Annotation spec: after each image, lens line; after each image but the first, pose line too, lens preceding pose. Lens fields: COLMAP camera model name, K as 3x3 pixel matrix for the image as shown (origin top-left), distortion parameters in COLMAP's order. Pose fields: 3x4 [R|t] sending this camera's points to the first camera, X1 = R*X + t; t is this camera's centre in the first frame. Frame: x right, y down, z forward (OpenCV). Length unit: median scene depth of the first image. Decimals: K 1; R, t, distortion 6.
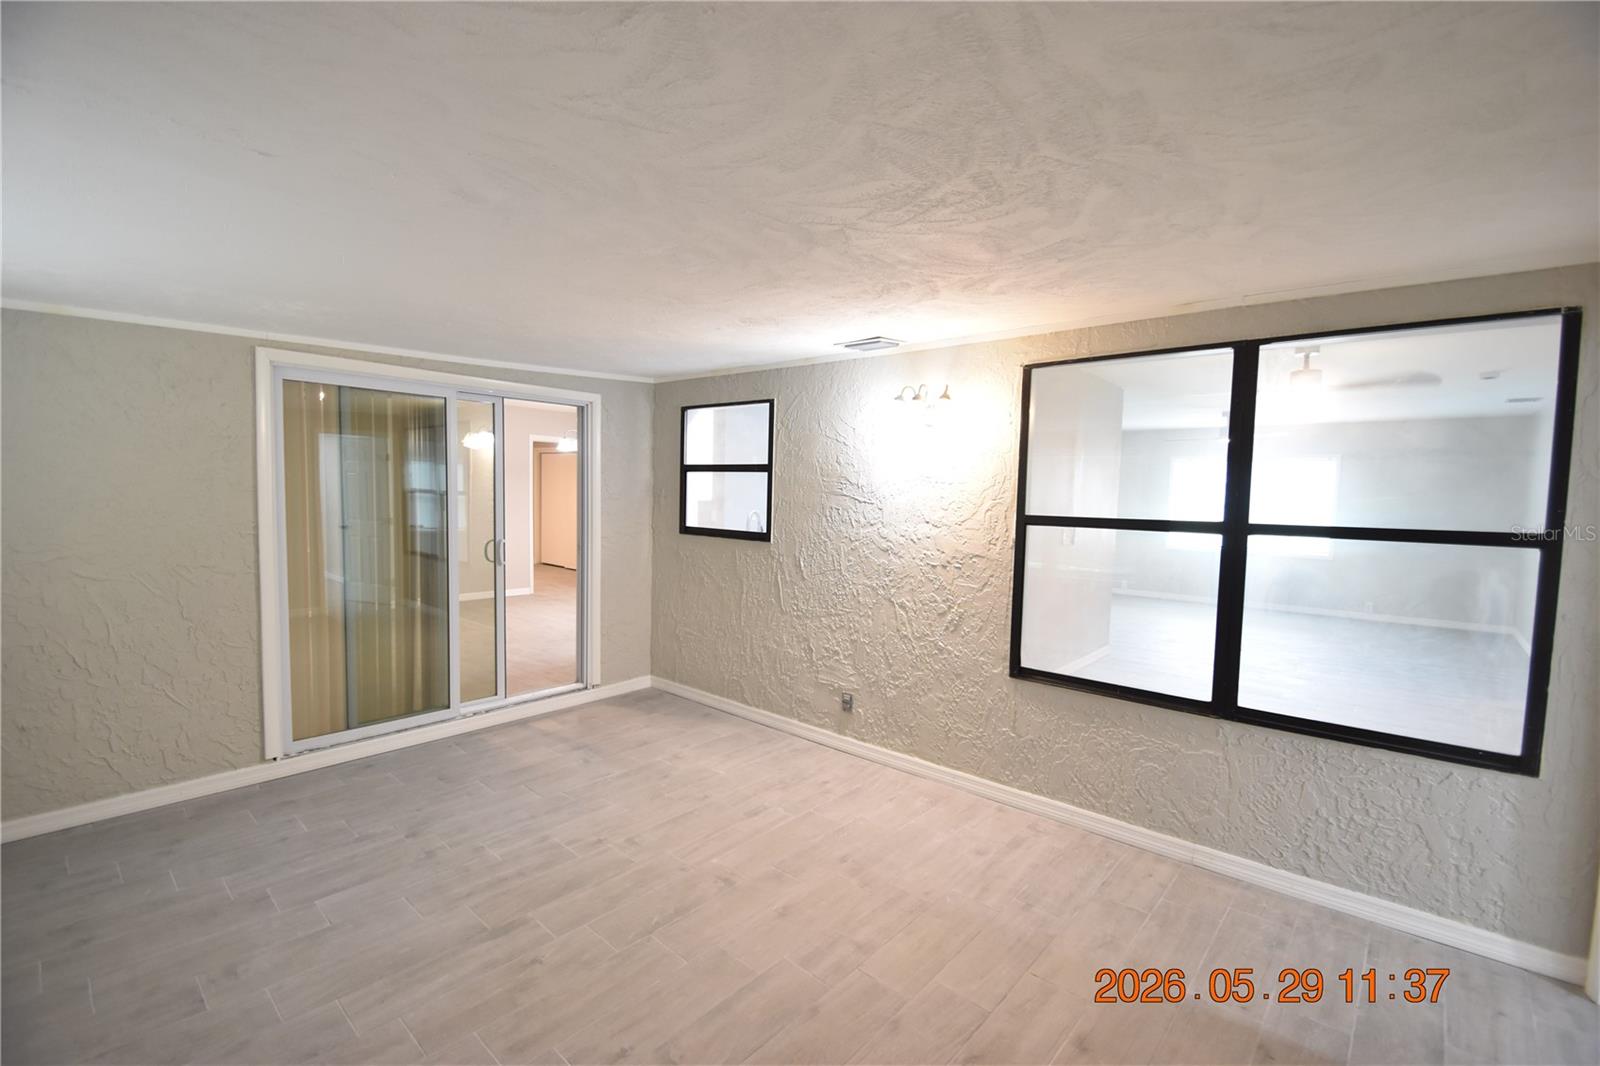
lens RADIAL K [[692.4, 0, 798.0], [0, 692.4, 536.8], [0, 0, 1]] dist [0.001856, -0.011913]
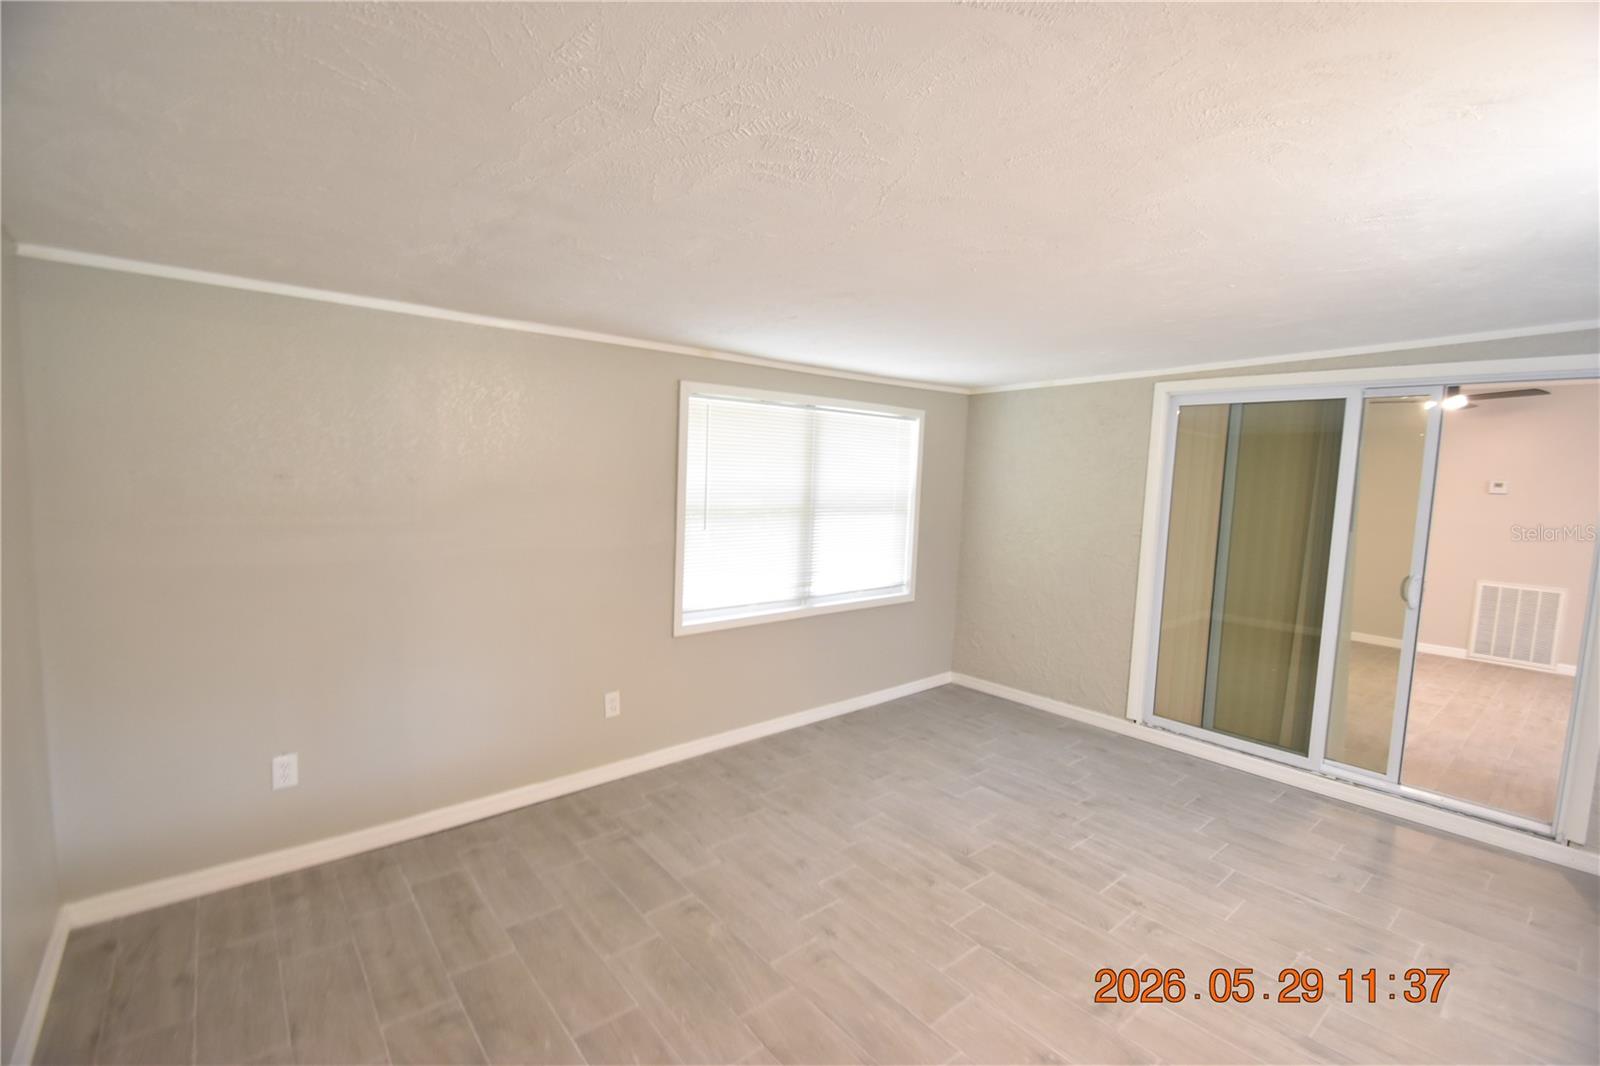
lens RADIAL K [[692.4, 0, 798.0], [0, 692.4, 536.8], [0, 0, 1]] dist [0.001856, -0.011913]
pose [[-0.150695, 0.061417, -0.986671, 0.509079], [-0.100829, 0.991909, 0.077143, -0.033973], [0.983425, 0.111110, -0.143283, 0.550357]]
